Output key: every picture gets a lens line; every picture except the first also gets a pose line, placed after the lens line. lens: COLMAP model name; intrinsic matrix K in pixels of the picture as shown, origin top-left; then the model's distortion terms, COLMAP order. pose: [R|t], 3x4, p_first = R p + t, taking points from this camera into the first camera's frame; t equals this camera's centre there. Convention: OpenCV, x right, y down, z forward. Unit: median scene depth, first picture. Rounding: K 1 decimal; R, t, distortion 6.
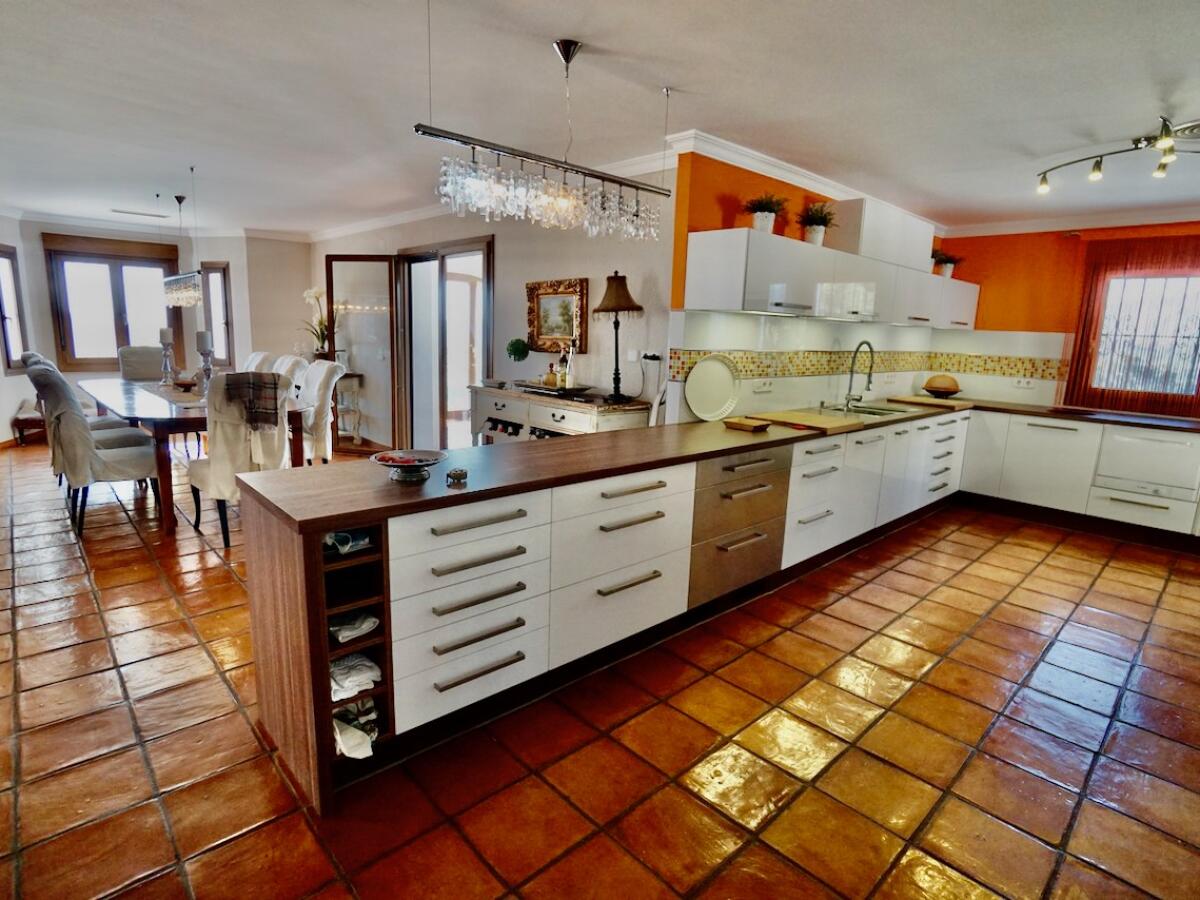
lens RADIAL K [[631.8, 0, 601.9], [0, 631.8, 450.5], [0, 0, 1]] dist [-0.046534, 0.011348]
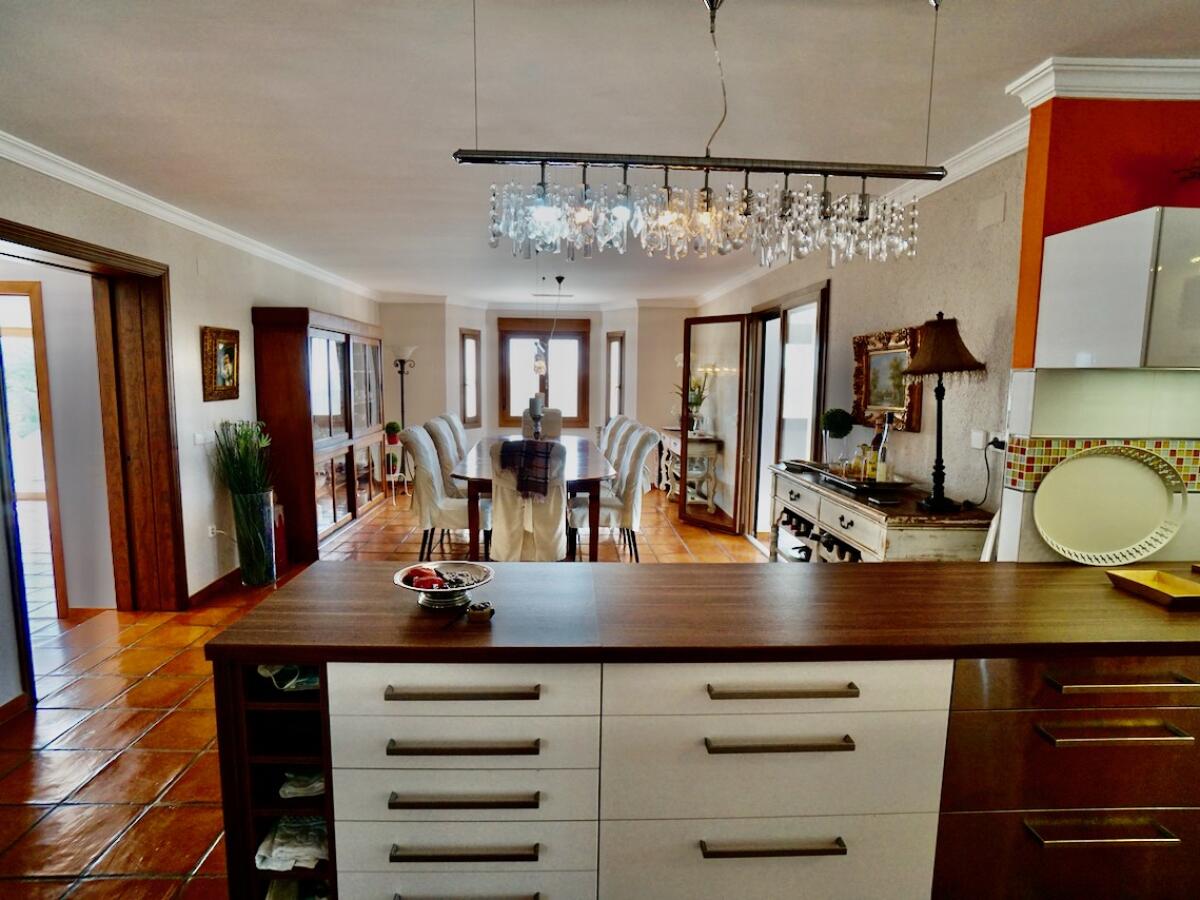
lens RADIAL K [[631.8, 0, 596.4], [0, 631.8, 449.6], [0, 0, 1]] dist [-0.046534, 0.011348]
pose [[0.751113, 0.051979, -0.658124, 0.184436], [-0.111571, 0.992550, -0.048943, -0.069612], [0.650677, 0.110190, 0.751317, 0.288627]]
